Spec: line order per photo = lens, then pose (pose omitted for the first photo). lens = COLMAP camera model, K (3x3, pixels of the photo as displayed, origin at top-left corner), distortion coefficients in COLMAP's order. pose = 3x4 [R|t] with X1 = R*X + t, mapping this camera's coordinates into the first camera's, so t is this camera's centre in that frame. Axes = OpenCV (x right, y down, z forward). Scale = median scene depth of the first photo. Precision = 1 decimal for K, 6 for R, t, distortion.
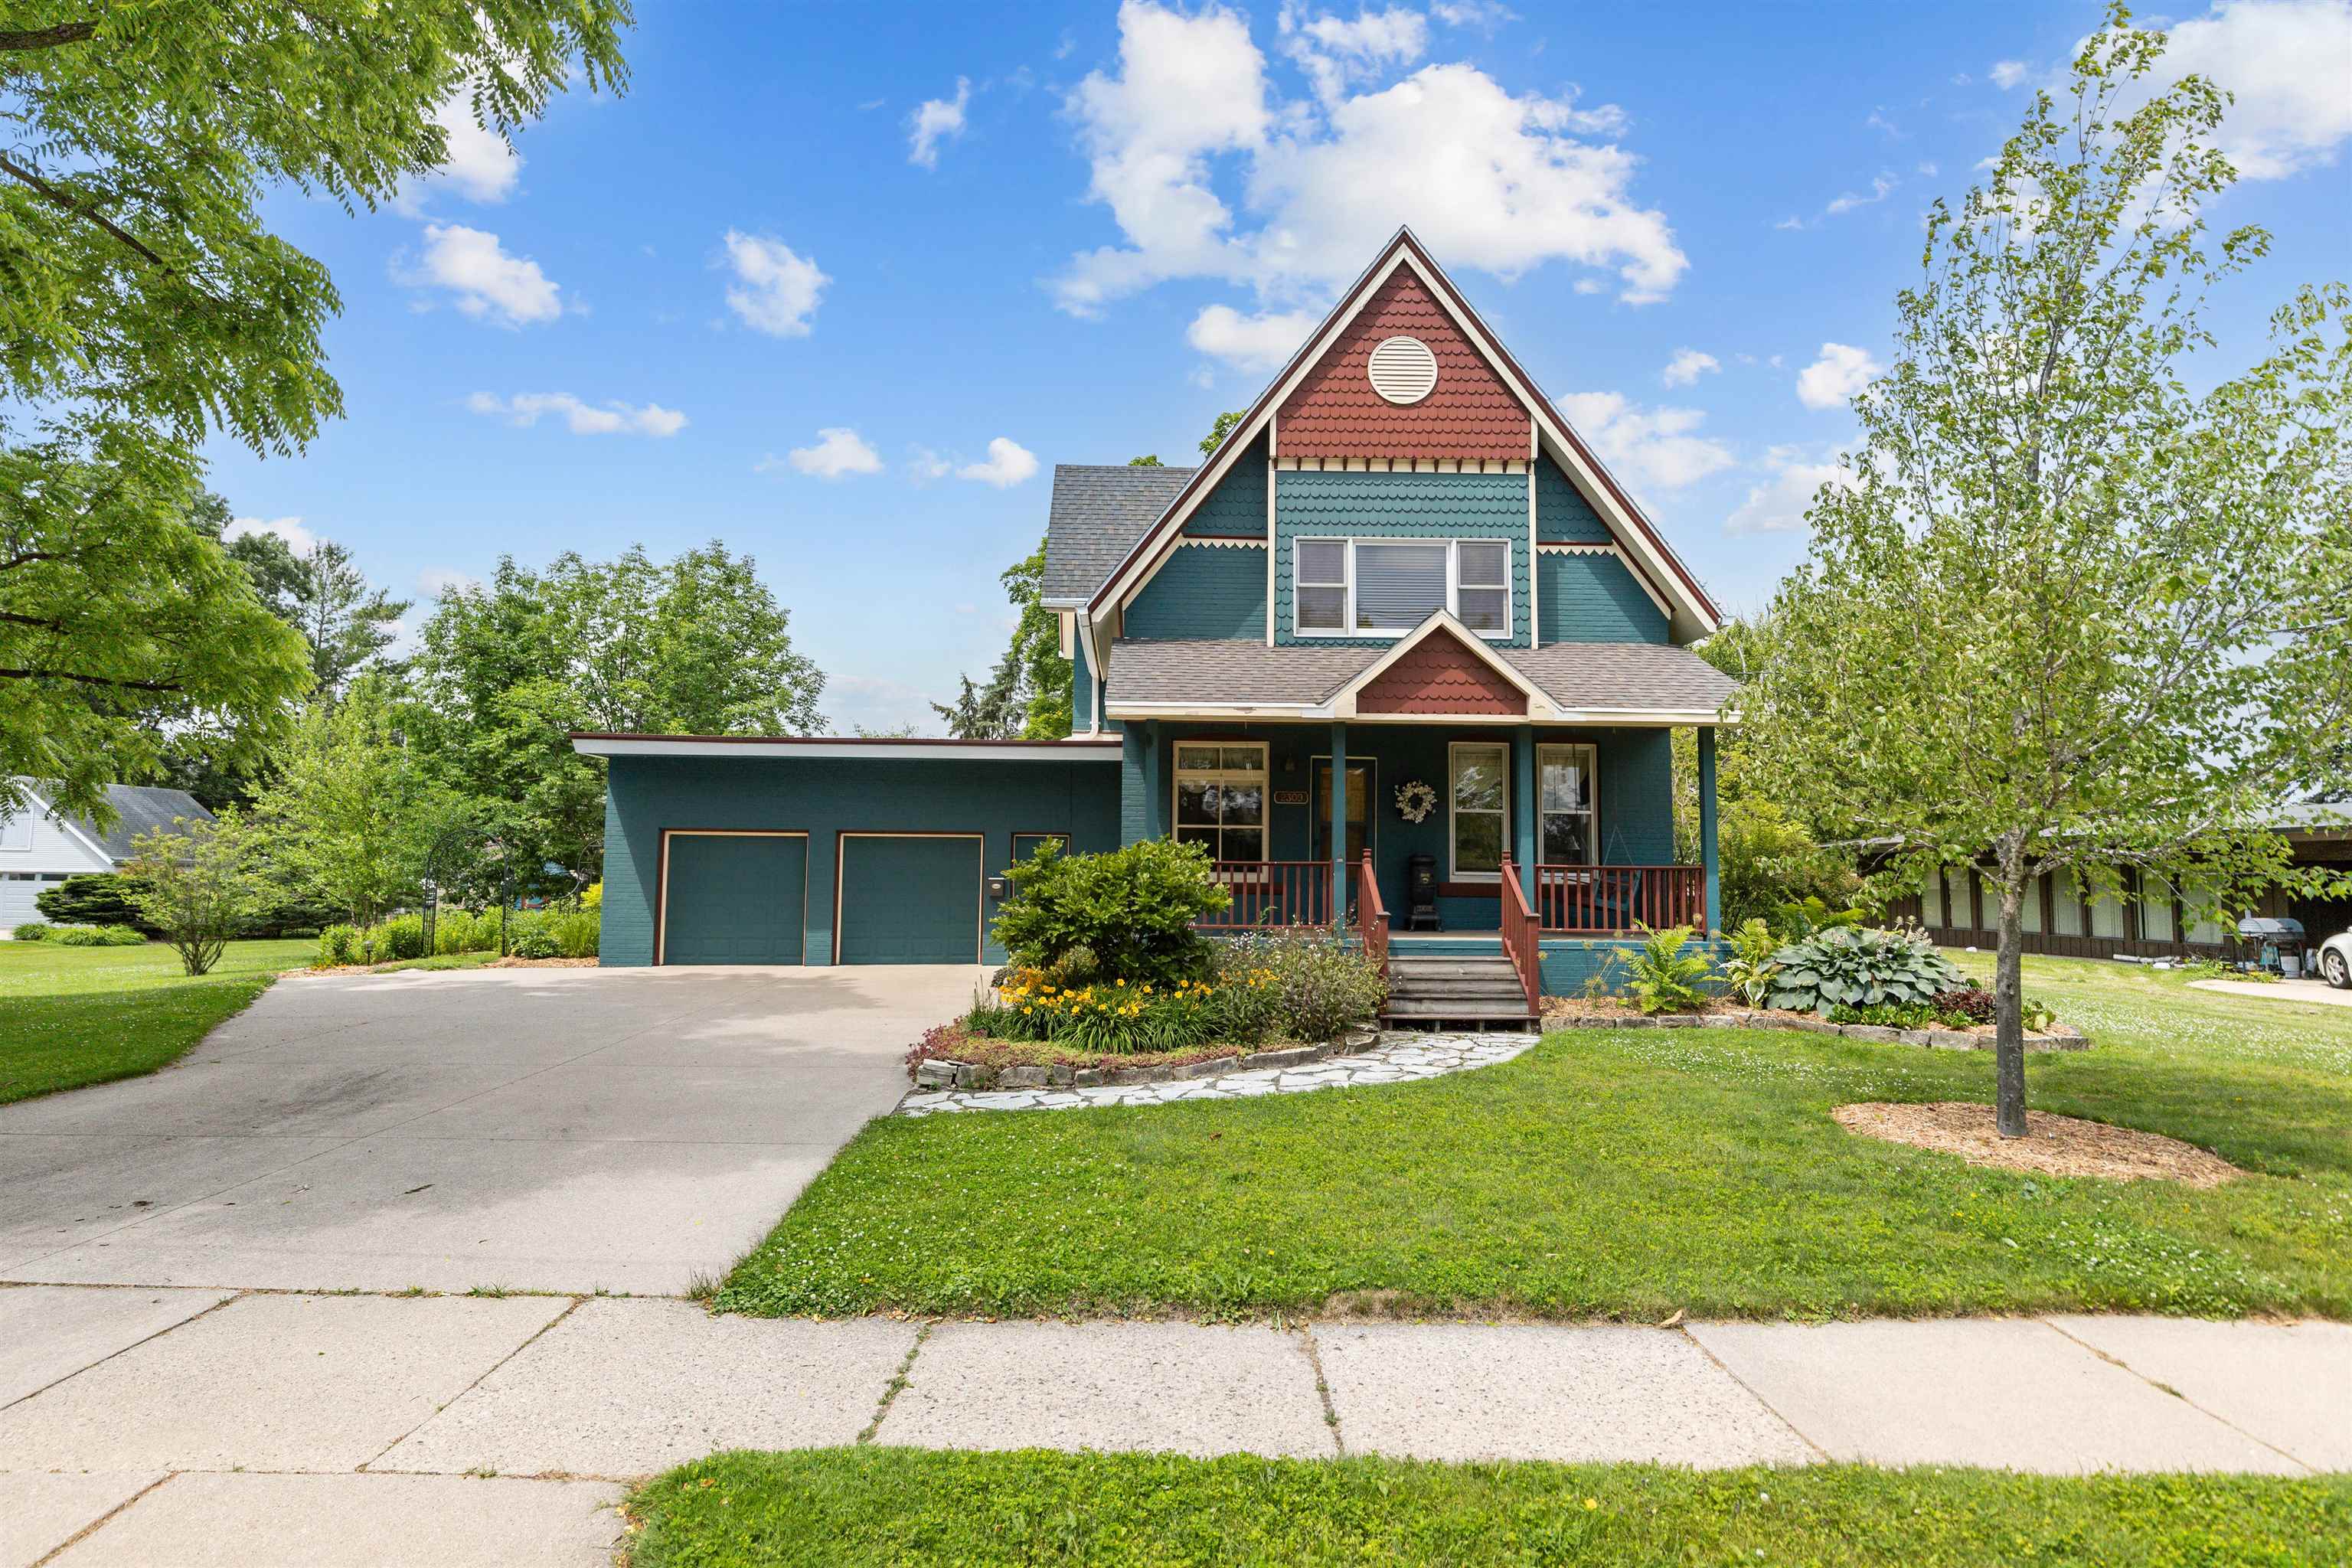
lens RADIAL K [[1199.3, 0, 1176.0], [0, 1199.3, 784.0], [0, 0, 1]] dist [0.000190, 0.000444]
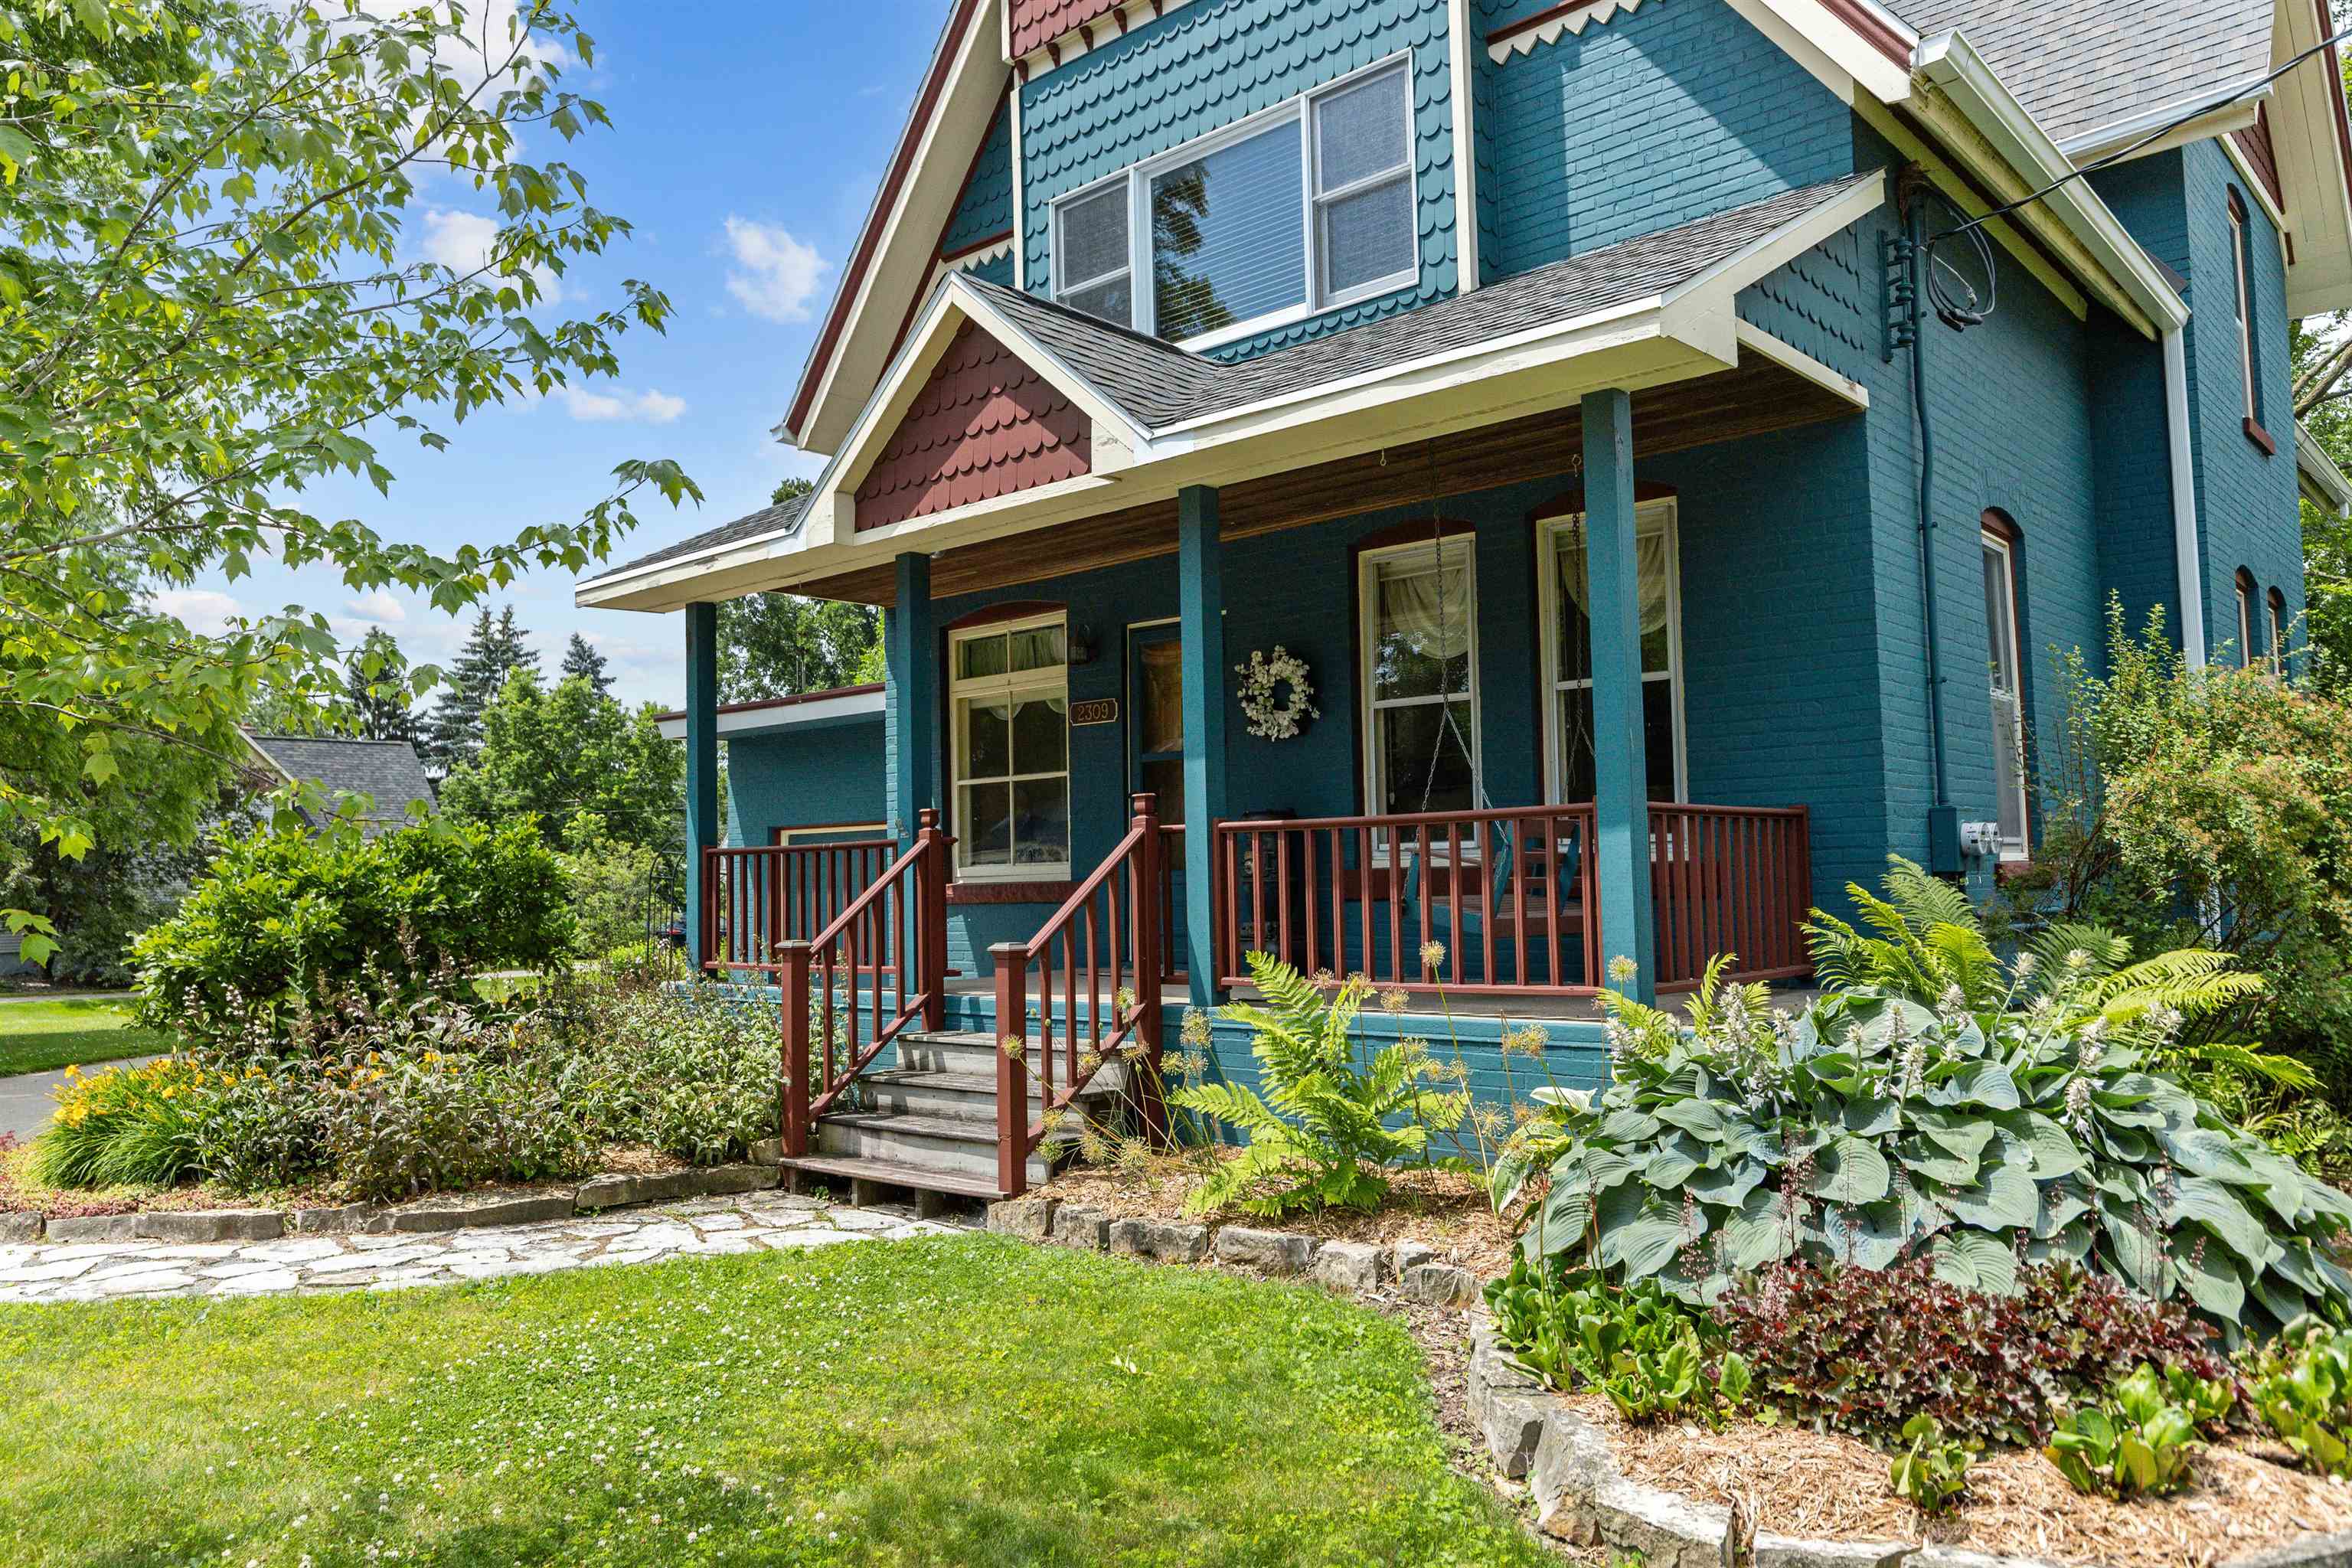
lens RADIAL K [[1670.7, 0, 1176.0], [0, 1670.7, 784.0], [0, 0, 1]] dist [-0.005152, -0.000175]
pose [[0.725778, -0.067130, -0.684645, 0.604000], [0.082185, 0.996561, -0.010592, 0.052053], [0.683002, -0.048580, 0.728799, 0.507463]]
